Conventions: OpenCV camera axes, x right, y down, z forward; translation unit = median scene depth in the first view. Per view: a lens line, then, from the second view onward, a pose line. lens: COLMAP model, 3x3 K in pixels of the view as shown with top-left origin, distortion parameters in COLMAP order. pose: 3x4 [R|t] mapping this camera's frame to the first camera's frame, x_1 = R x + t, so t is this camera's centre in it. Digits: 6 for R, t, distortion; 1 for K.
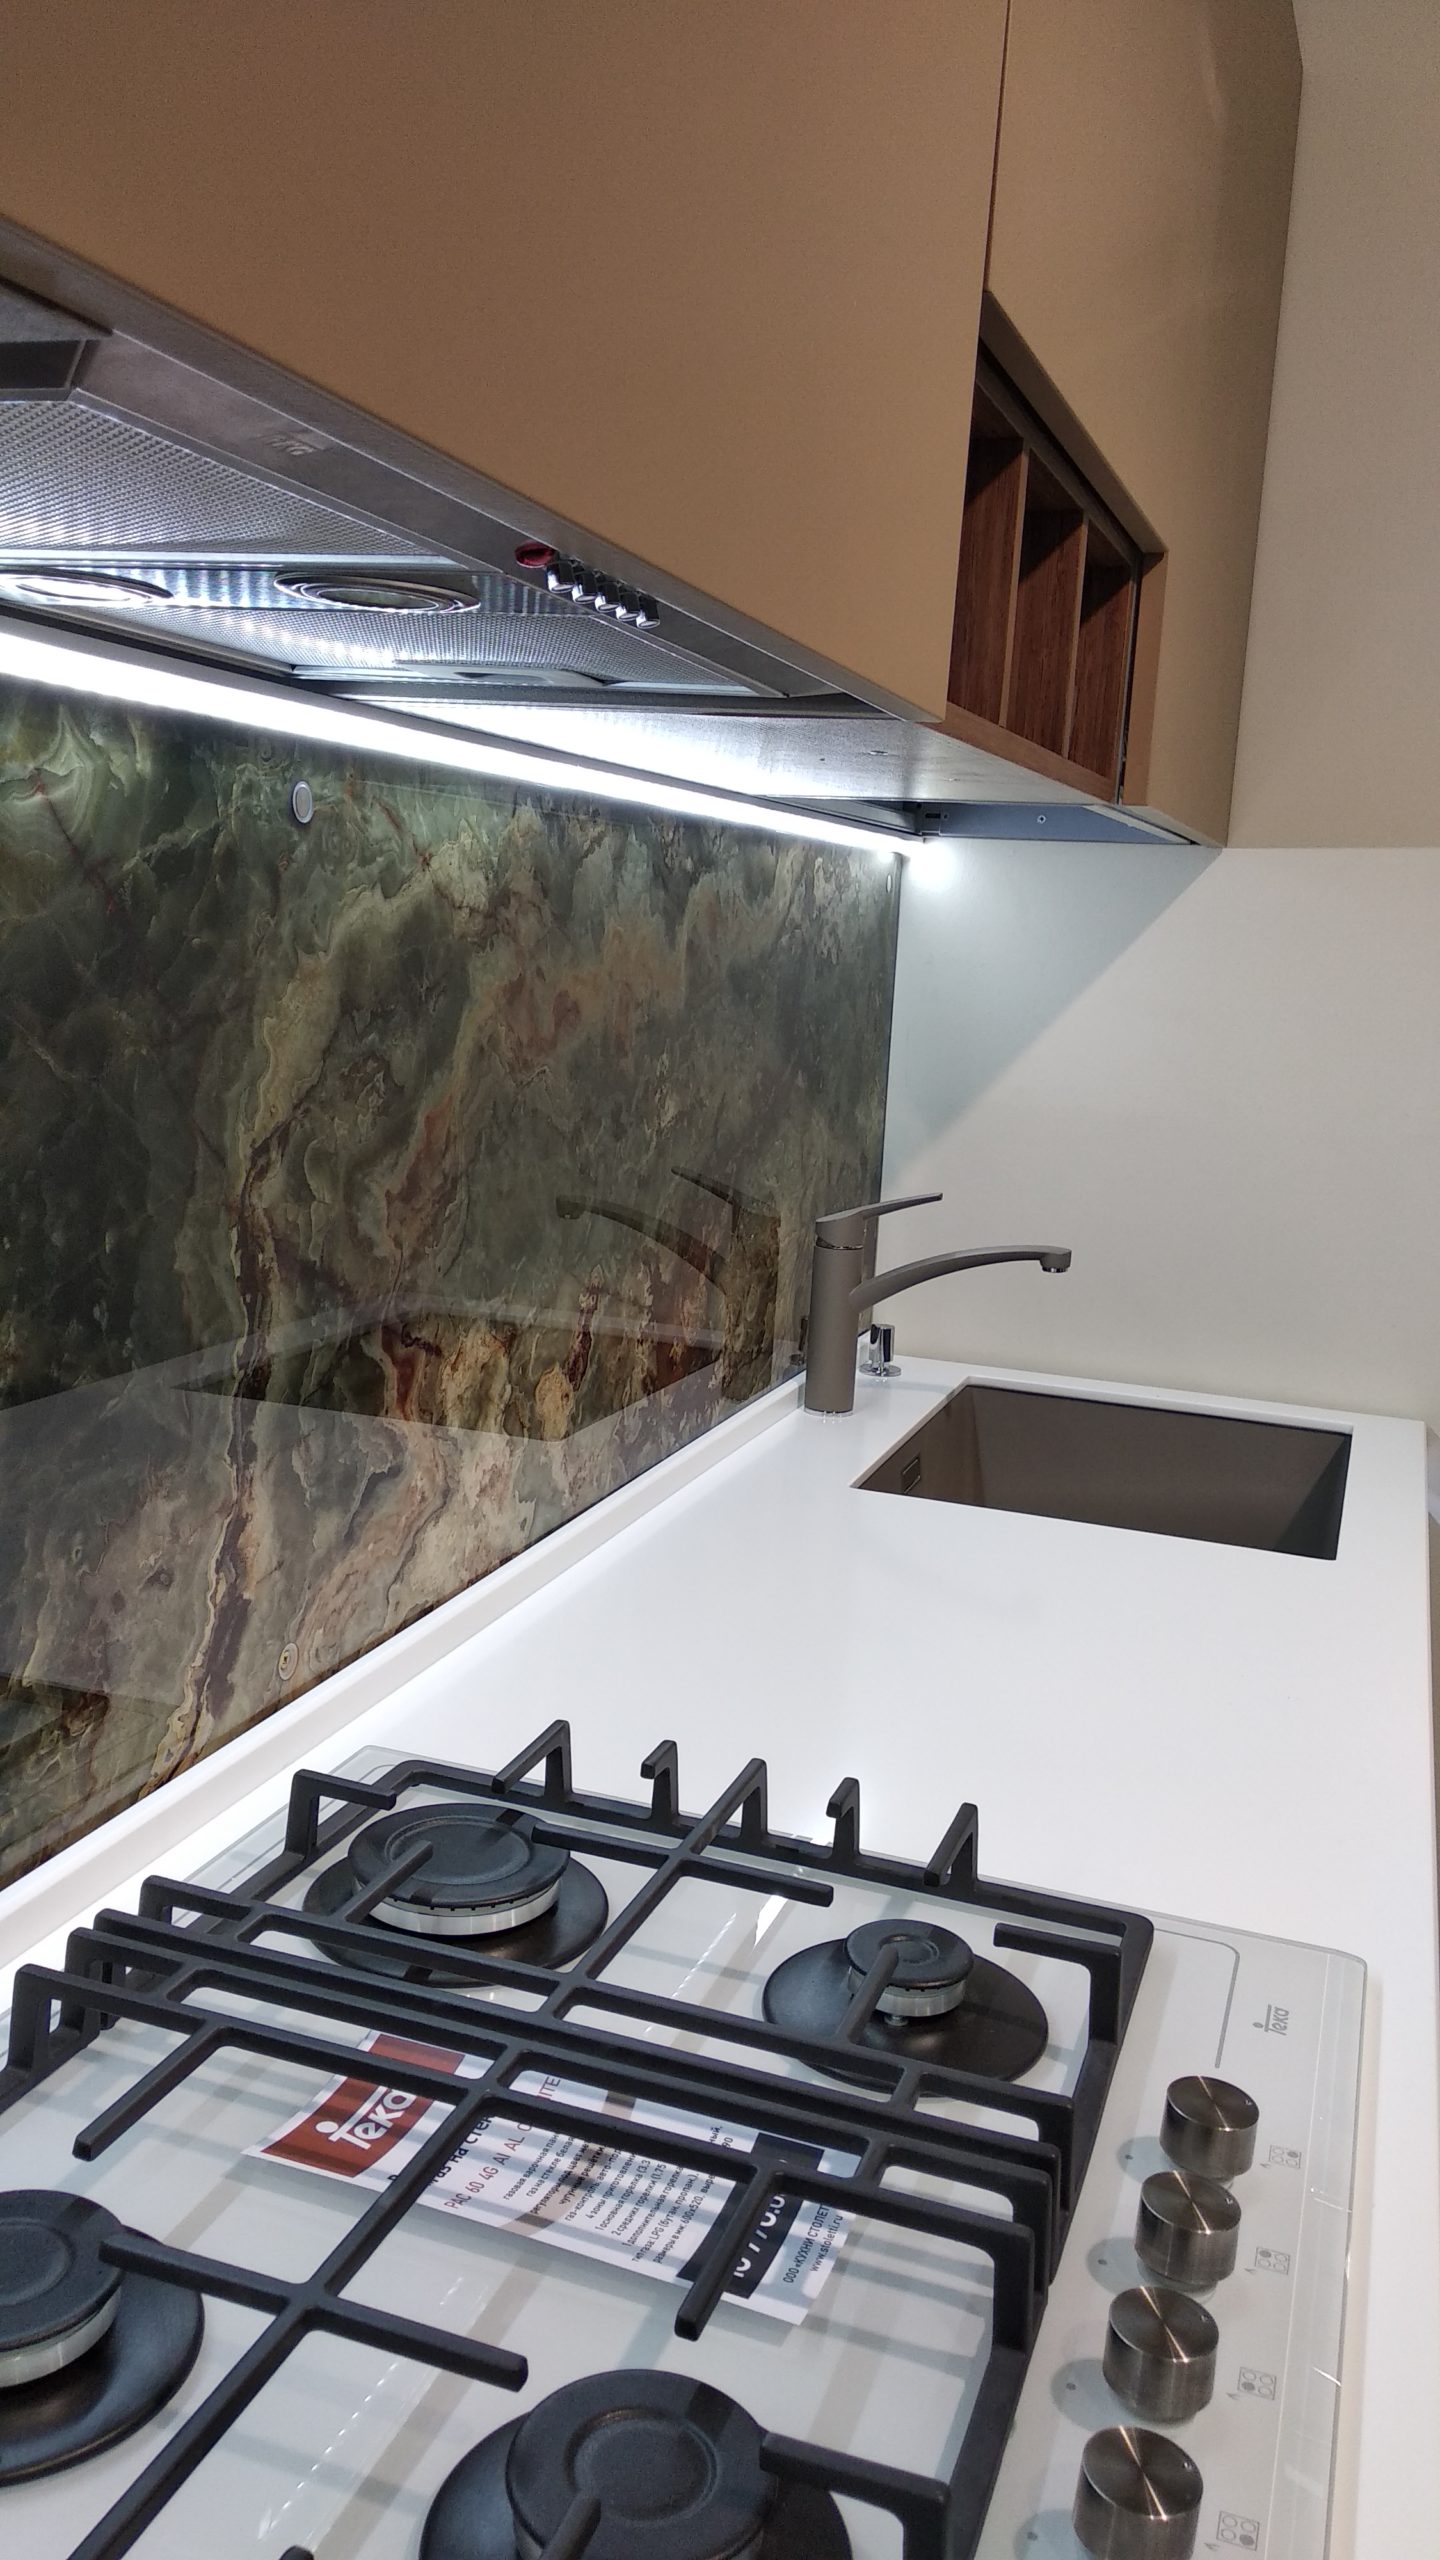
lens RADIAL K [[1982.8, 0, 712.2], [0, 1982.8, 1275.2], [0, 0, 1]] dist [0.074911, -0.098339]
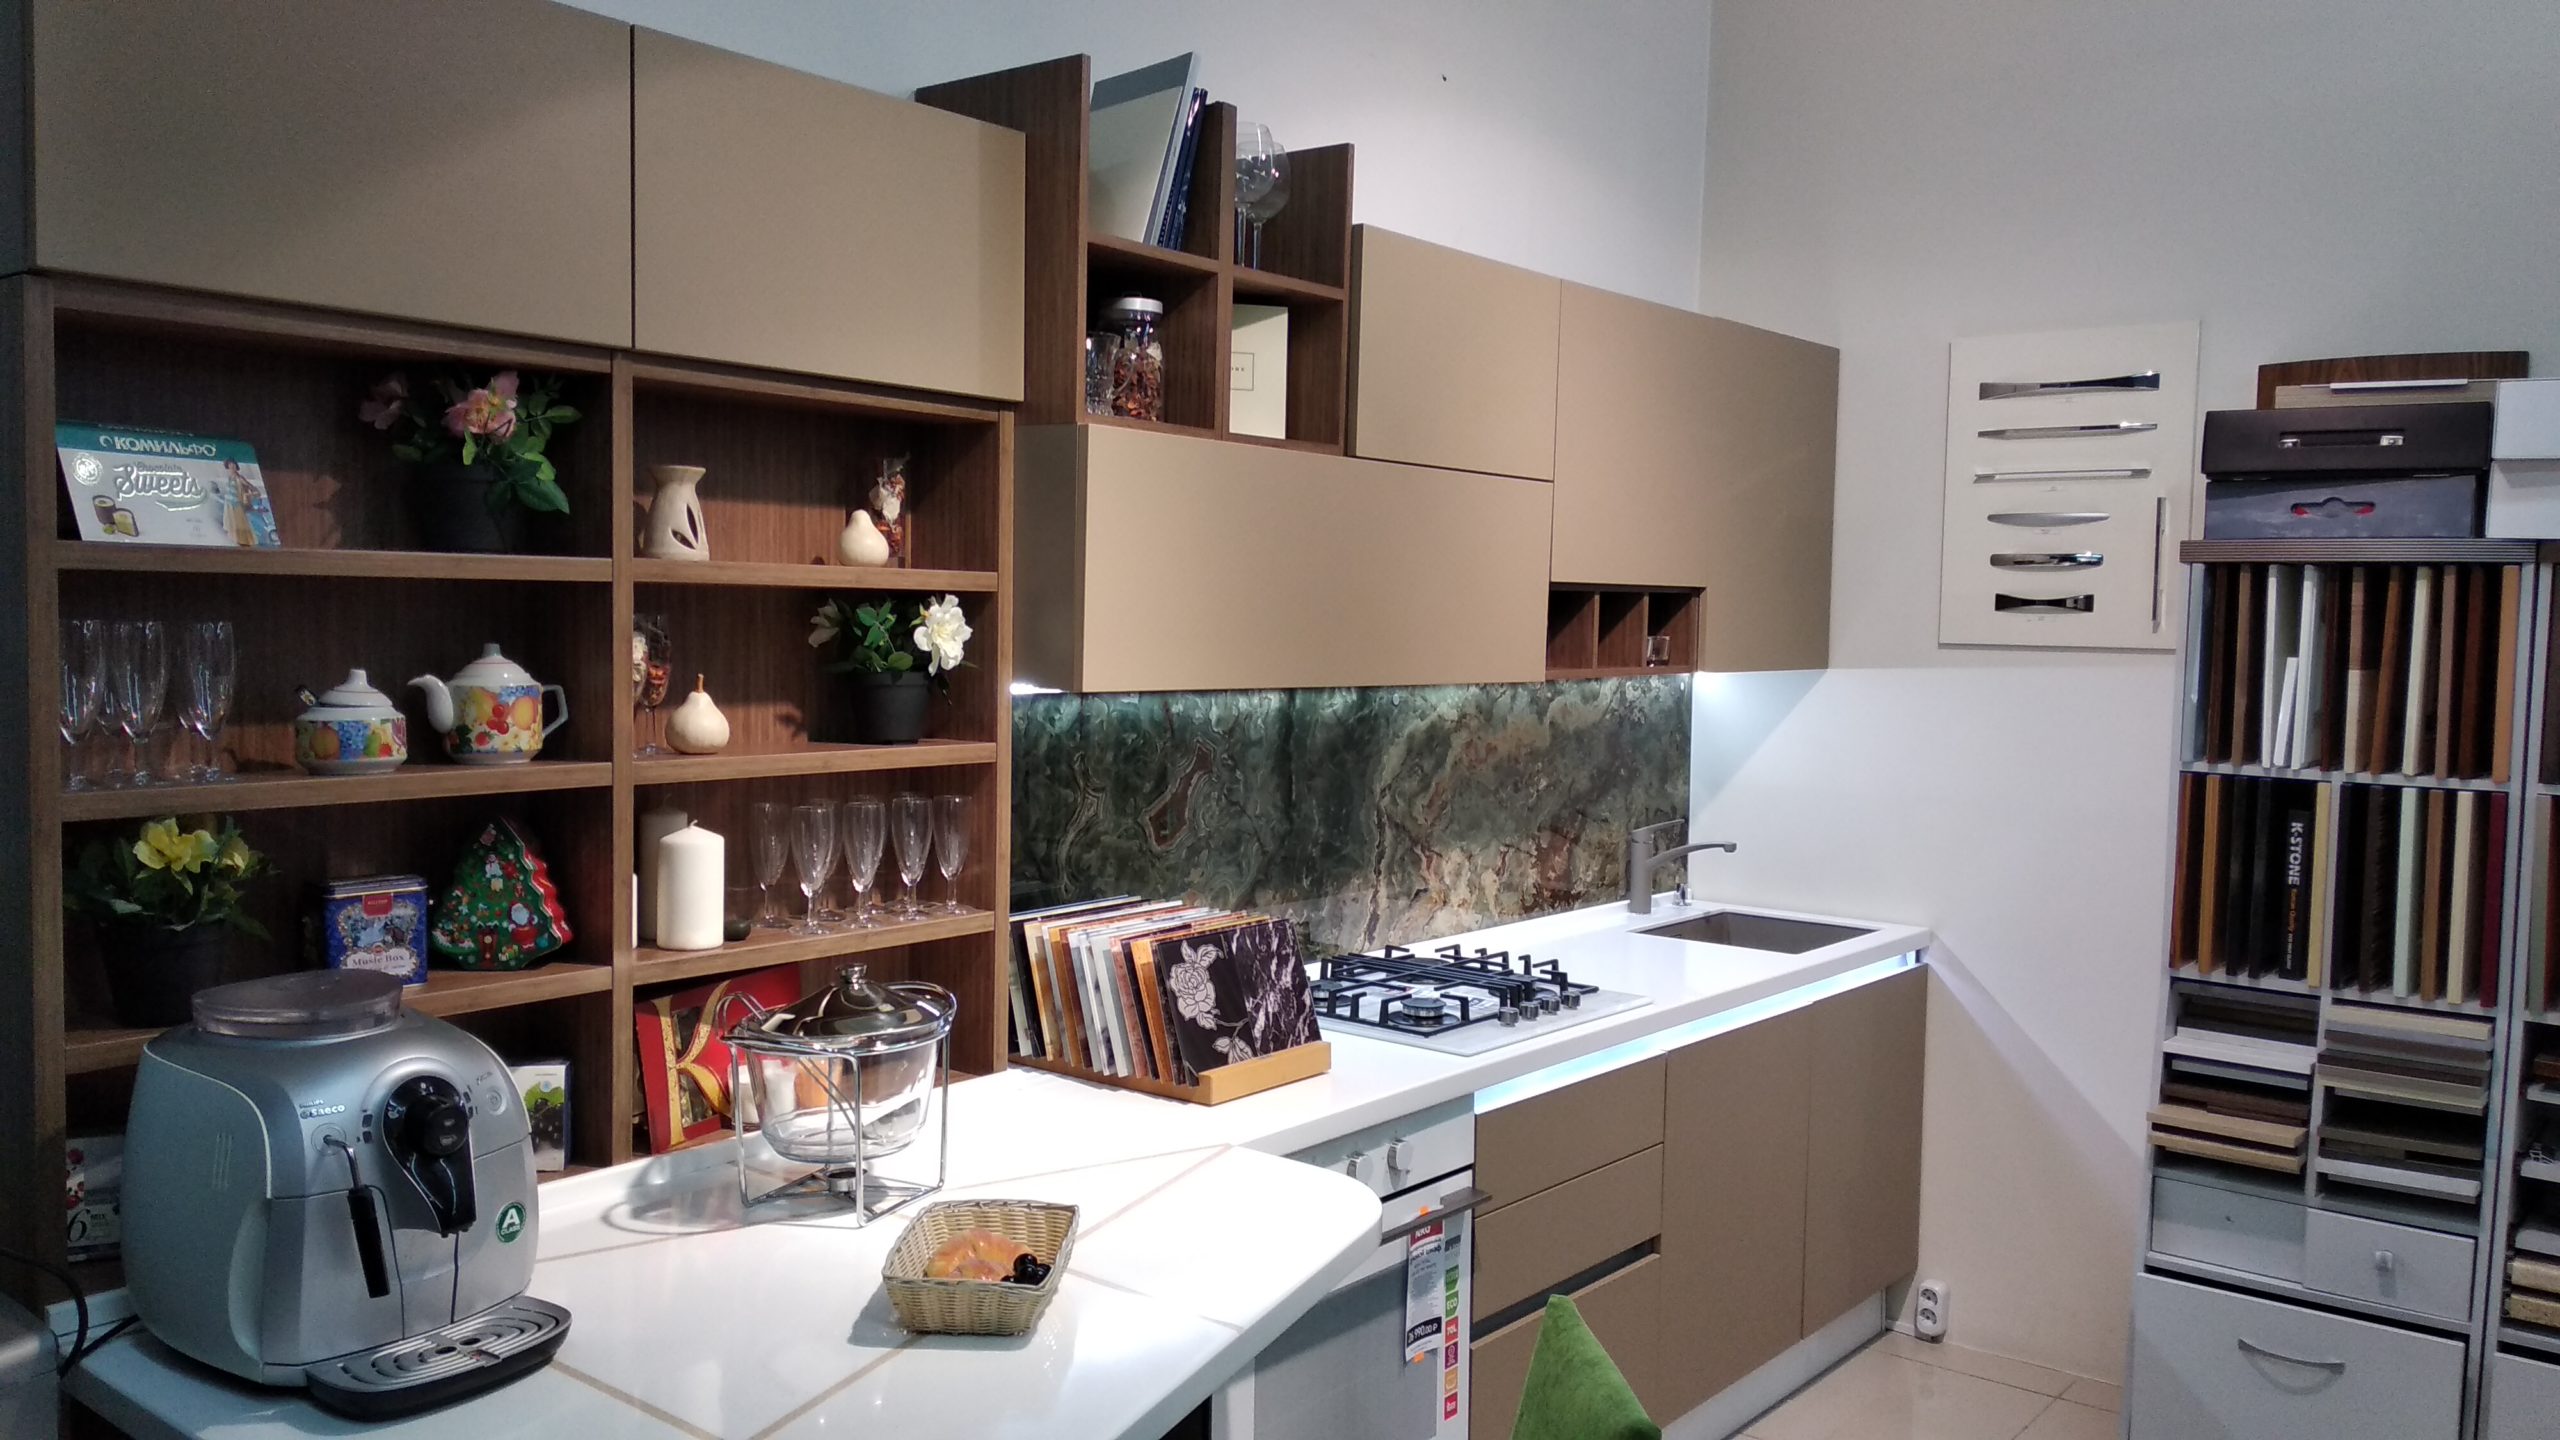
lens RADIAL K [[1982.8, 0, 1272.4], [0, 1982.8, 717.3], [0, 0, 1]] dist [0.074911, -0.098339]
pose [[0.943664, -0.019787, -0.330314, 0.722765], [-0.023832, 0.991554, -0.127483, 0.250130], [0.330047, 0.128173, 0.935222, -2.294581]]
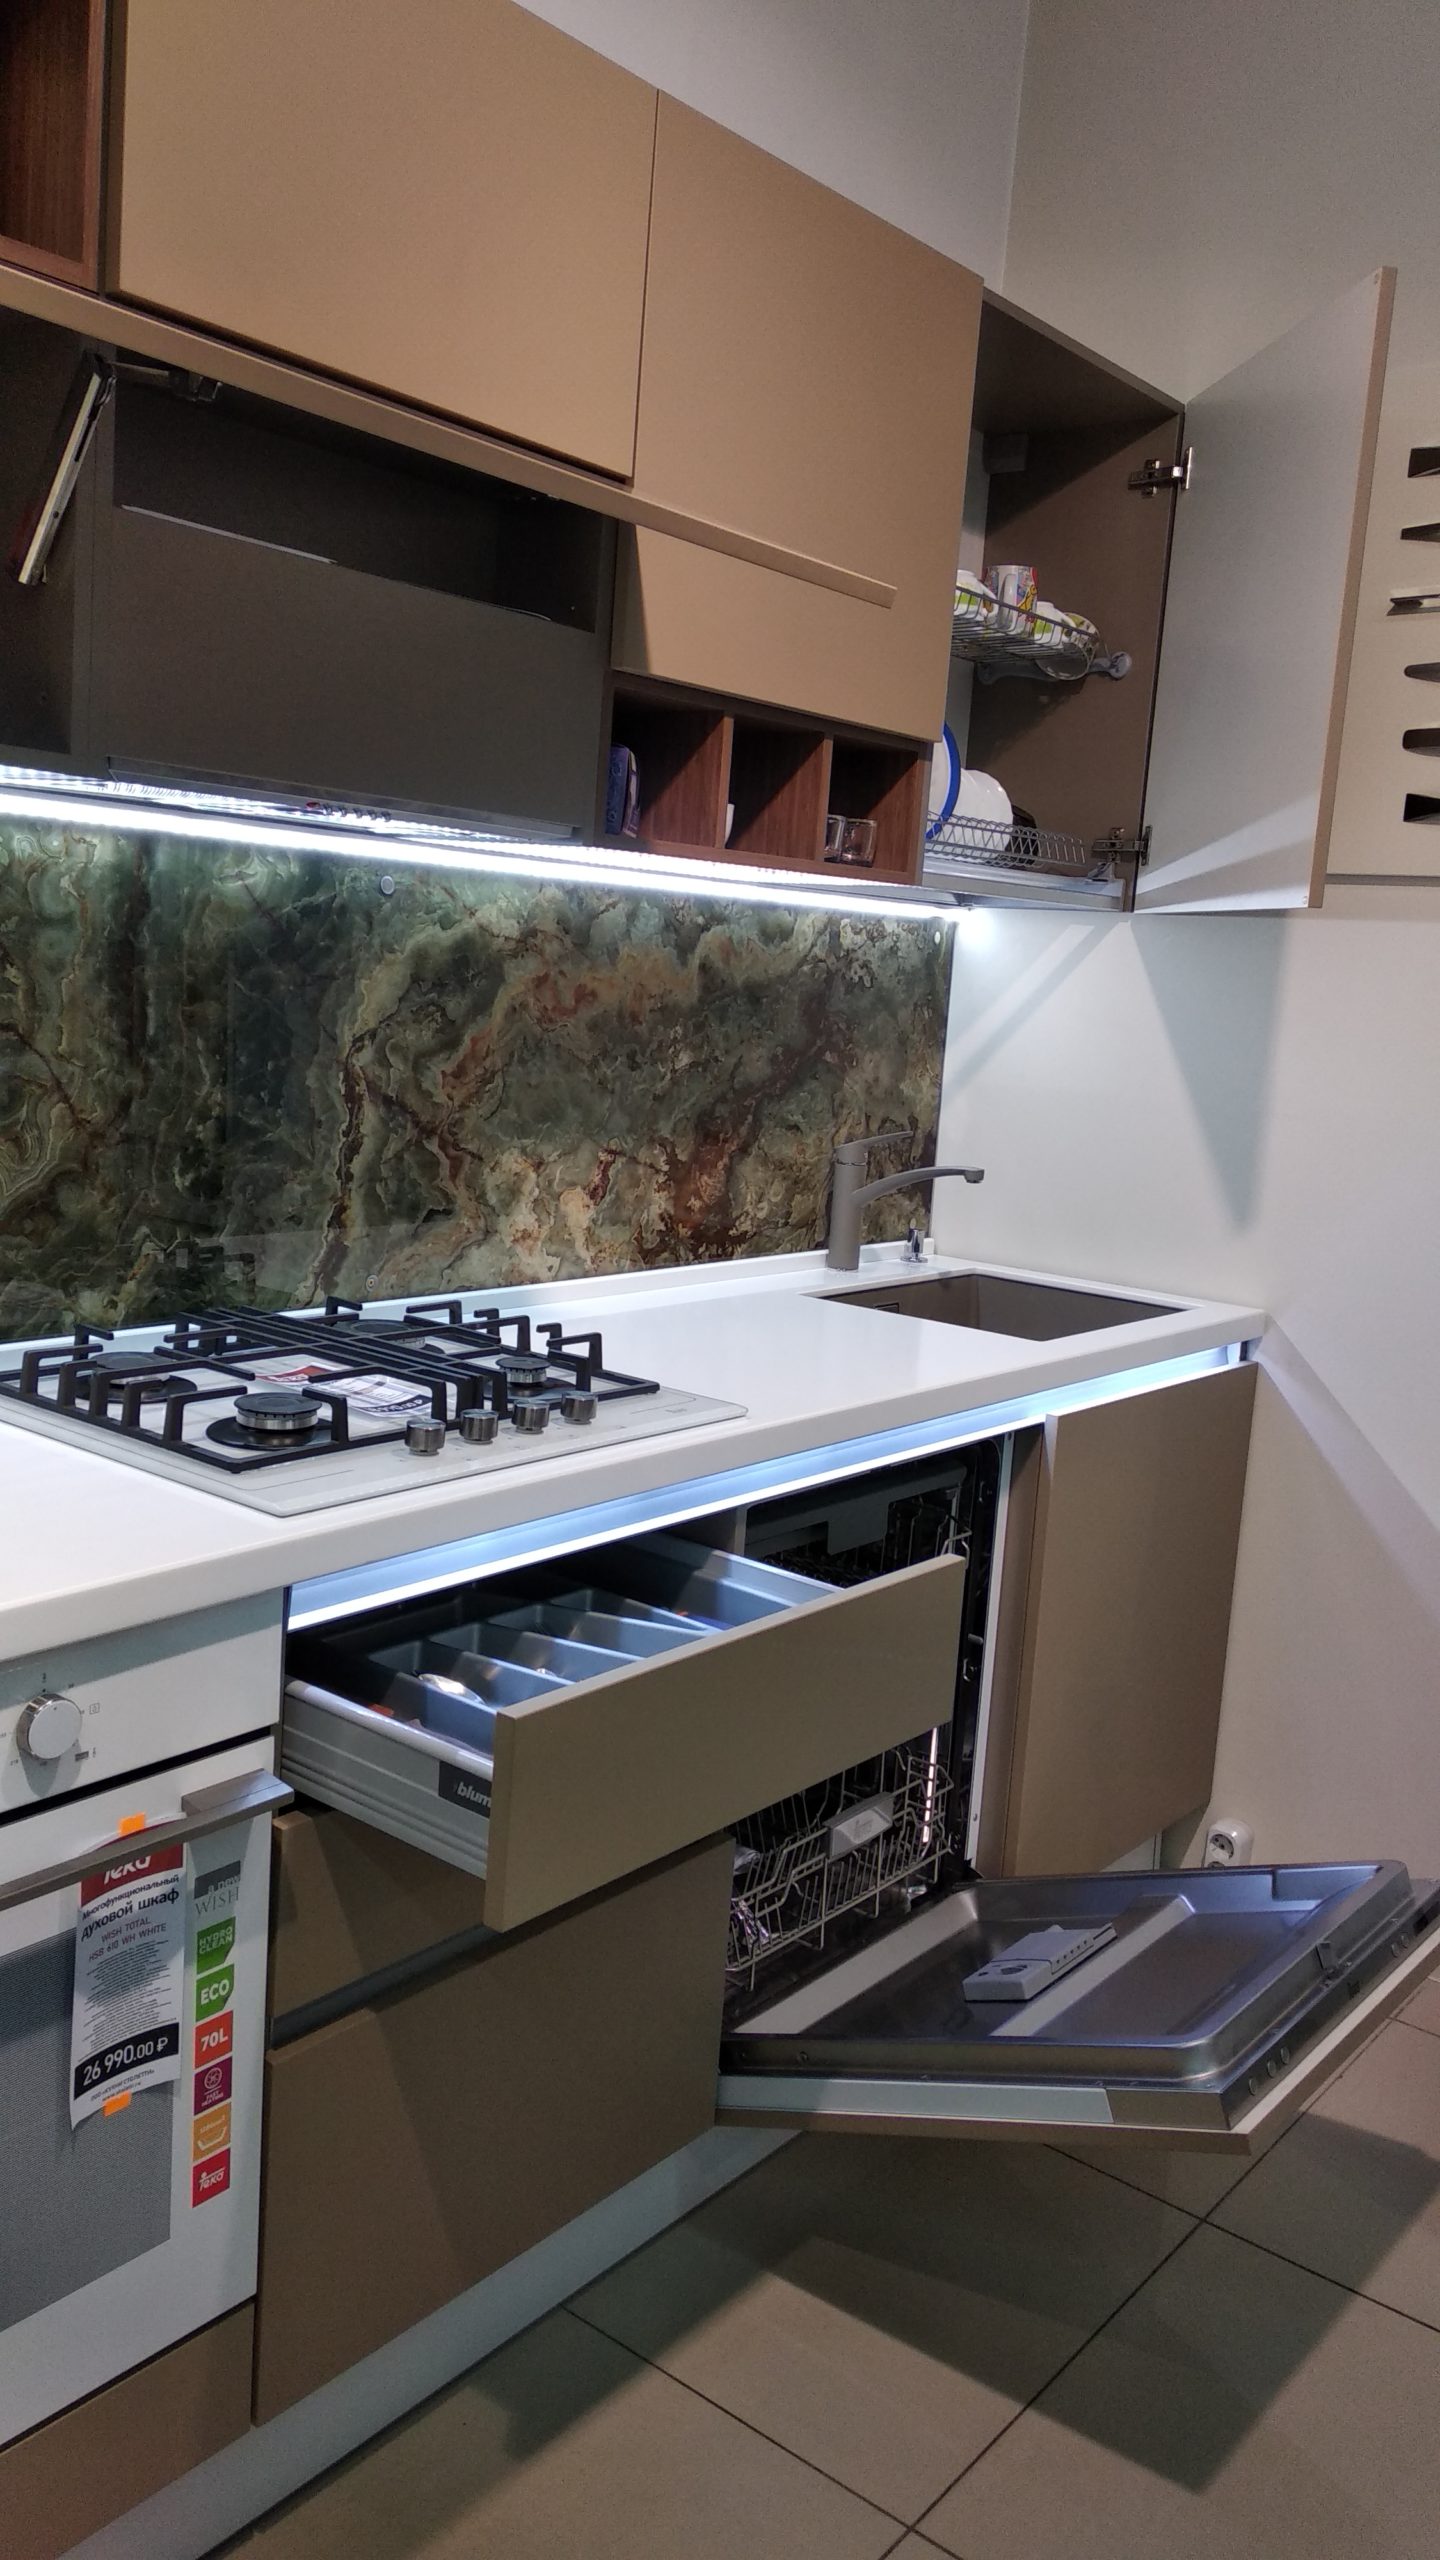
lens RADIAL K [[1982.8, 0, 731.0], [0, 1982.8, 1281.9], [0, 0, 1]] dist [0.074911, -0.098339]
pose [[0.948772, 0.059793, -0.310253, 0.779990], [-0.071200, 0.997134, -0.025561, 0.209495], [0.307836, 0.046342, 0.950310, -0.870927]]
